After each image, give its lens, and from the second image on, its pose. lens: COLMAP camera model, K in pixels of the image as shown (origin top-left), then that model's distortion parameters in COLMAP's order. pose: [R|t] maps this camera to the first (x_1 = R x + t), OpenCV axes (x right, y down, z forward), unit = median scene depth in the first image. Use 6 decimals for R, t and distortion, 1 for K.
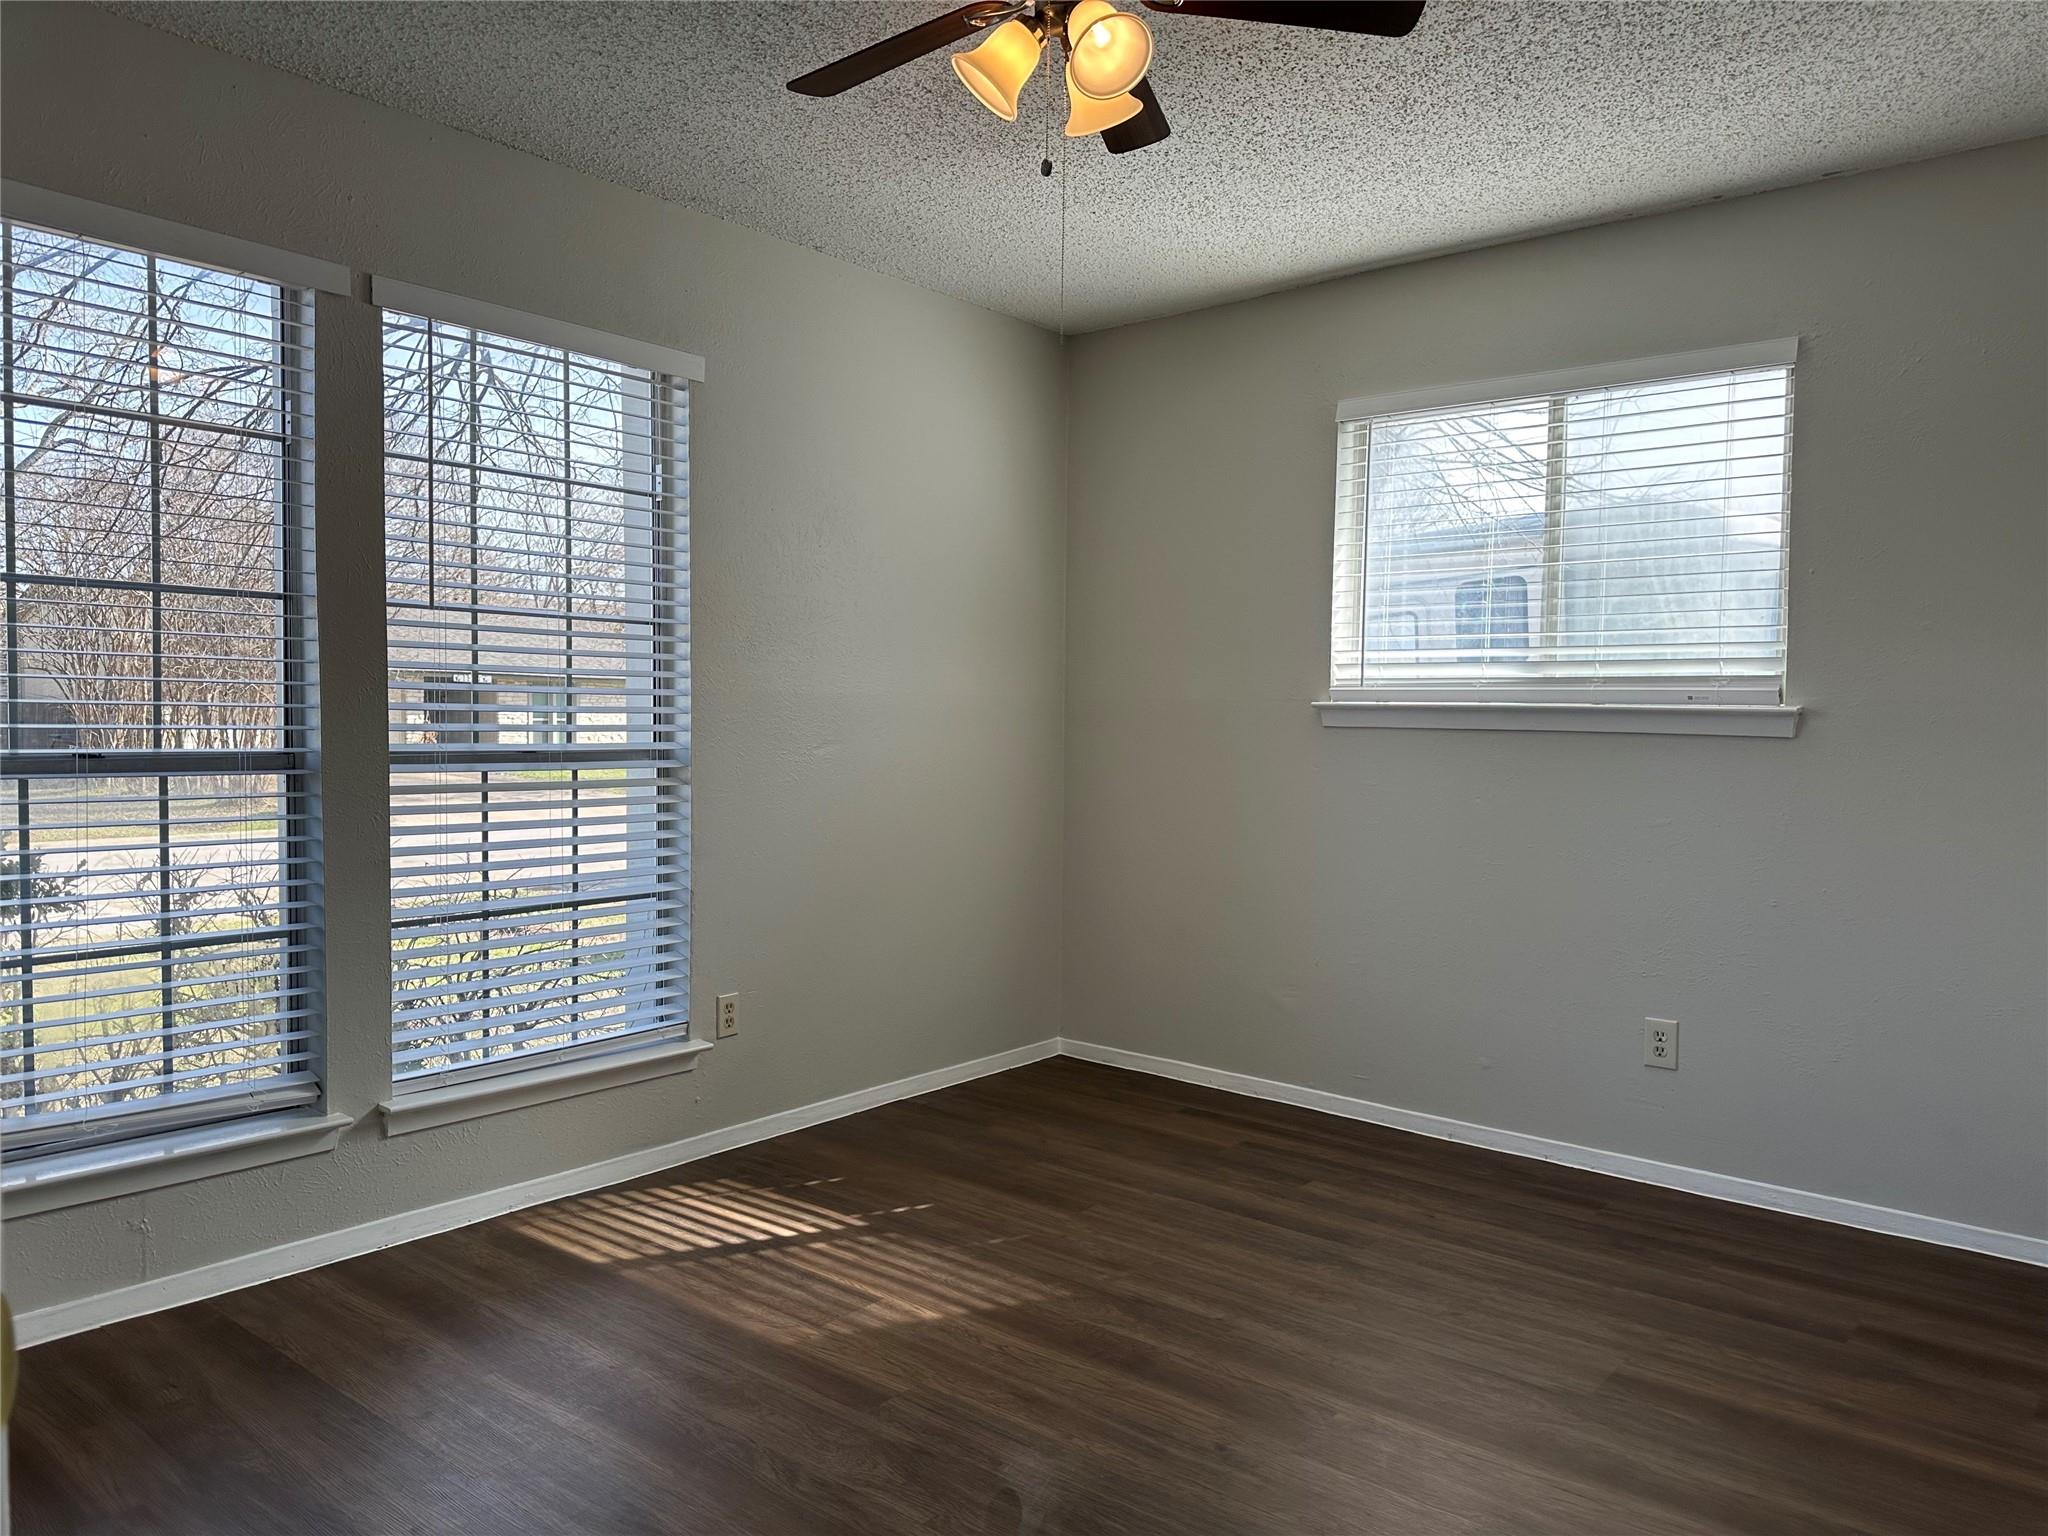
lens RADIAL K [[1459.2, 0, 1024.0], [0, 1459.2, 768.0], [0, 0, 1]] dist [0.130253, -0.170653]
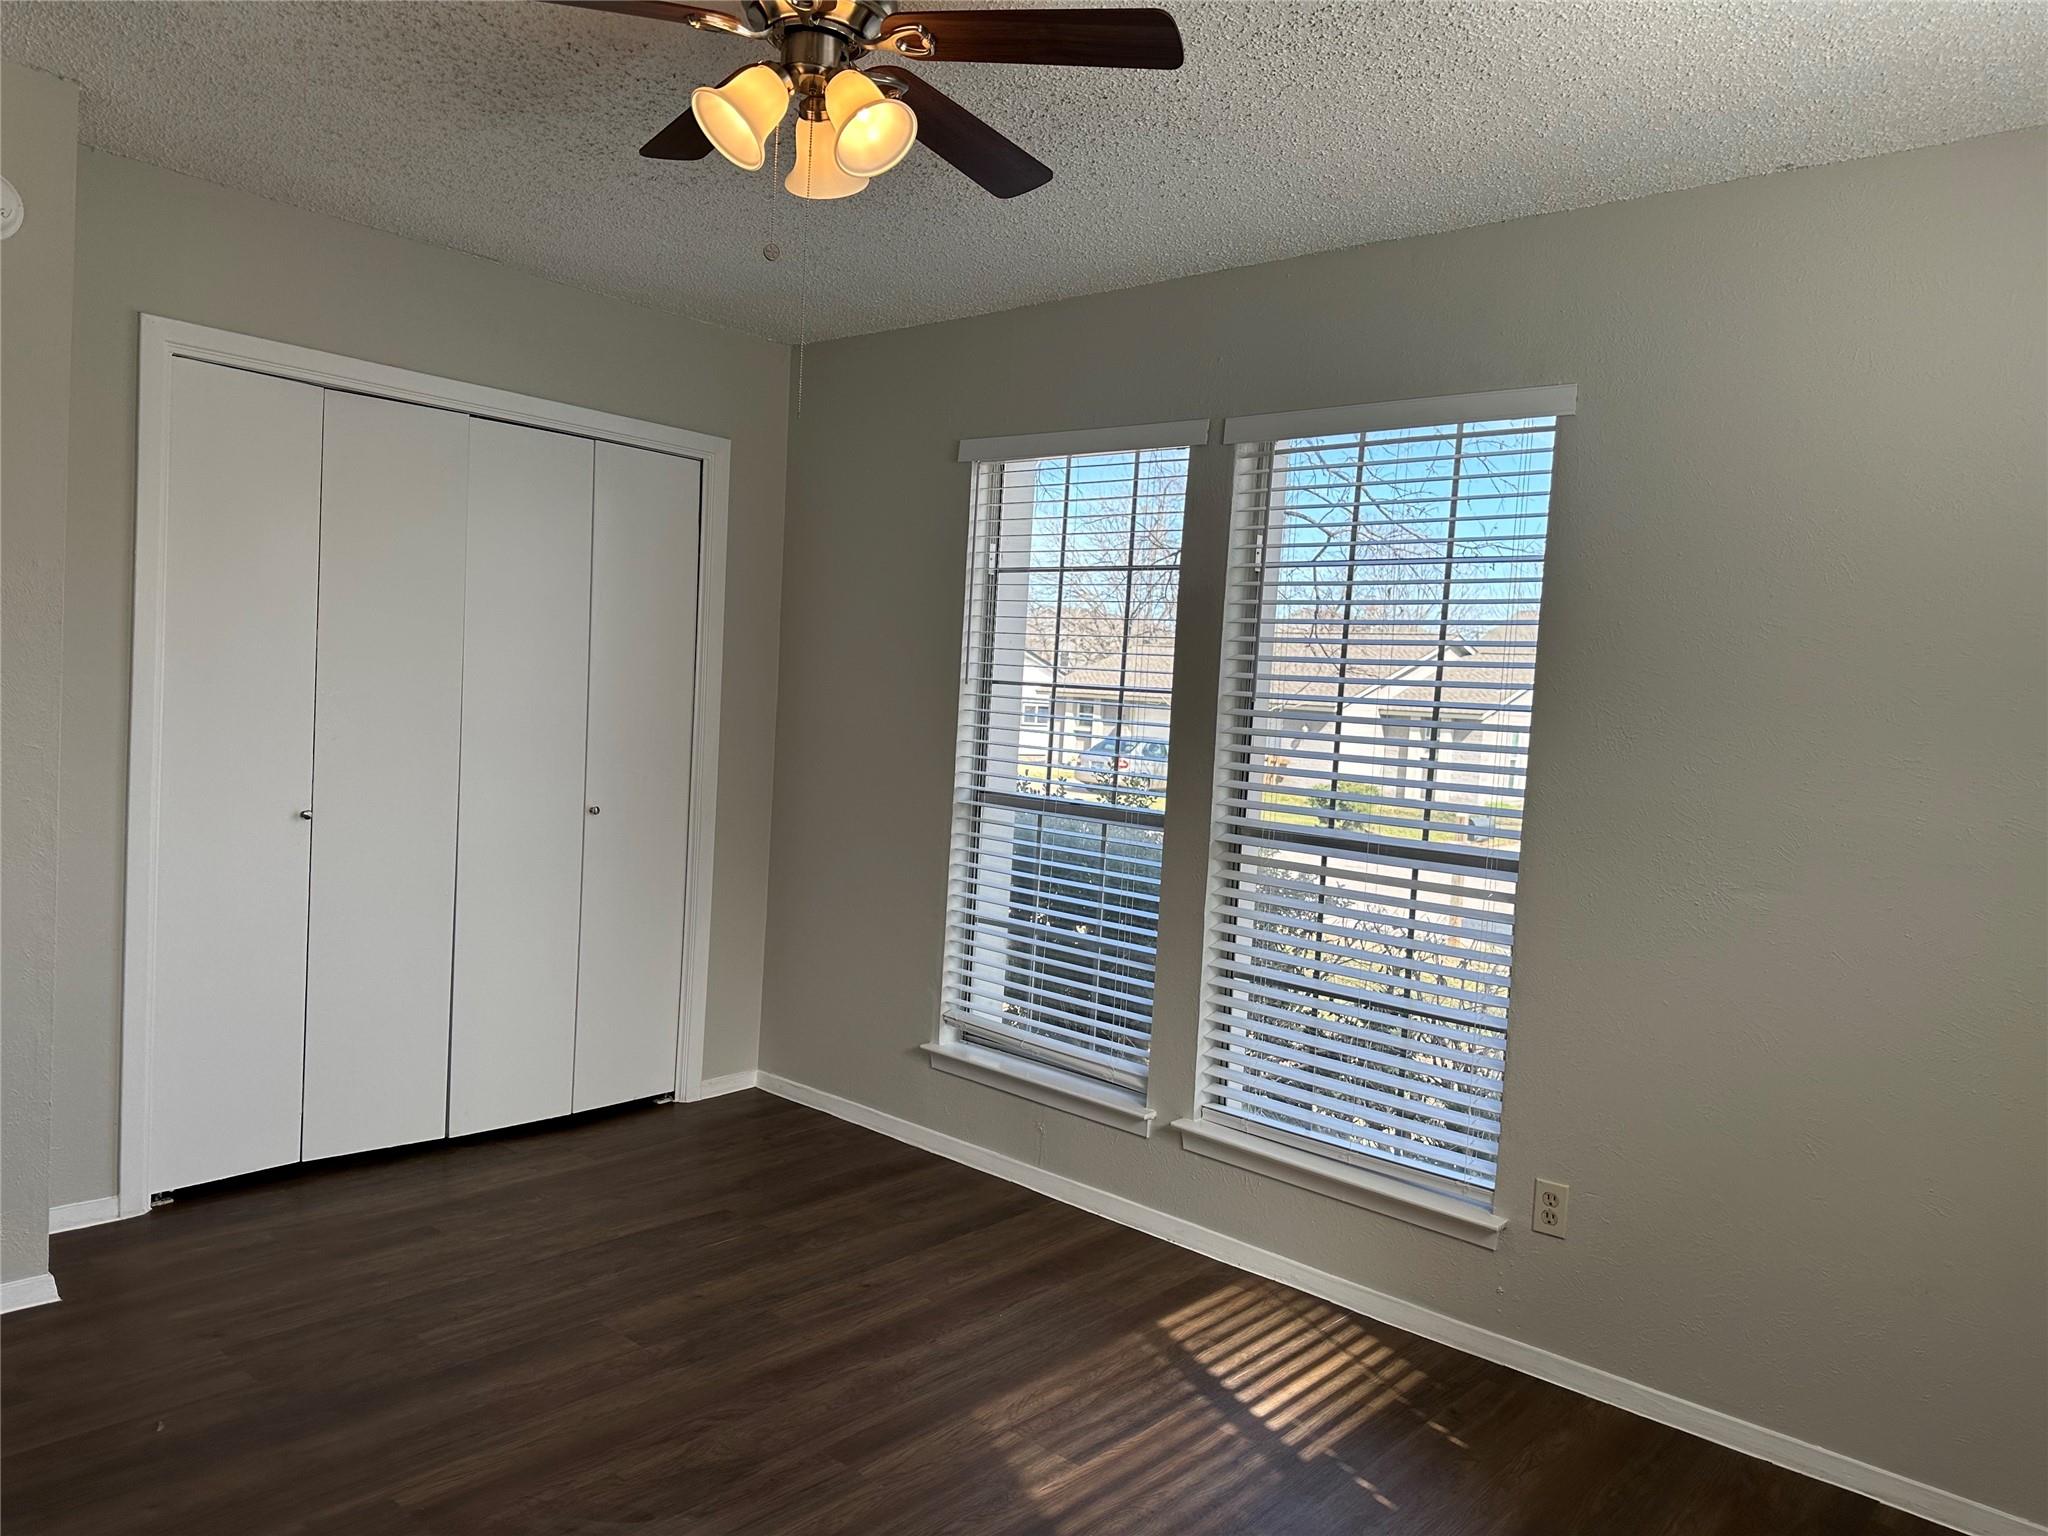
lens RADIAL K [[1473.6, 0, 1016.4], [0, 1473.6, 744.0], [0, 0, 1]] dist [0.121150, -0.179472]
pose [[-0.019906, 0.029532, -0.999366, 0.716648], [-0.102144, 0.994273, 0.031416, -0.090690], [0.994570, 0.102705, -0.016775, 0.830909]]
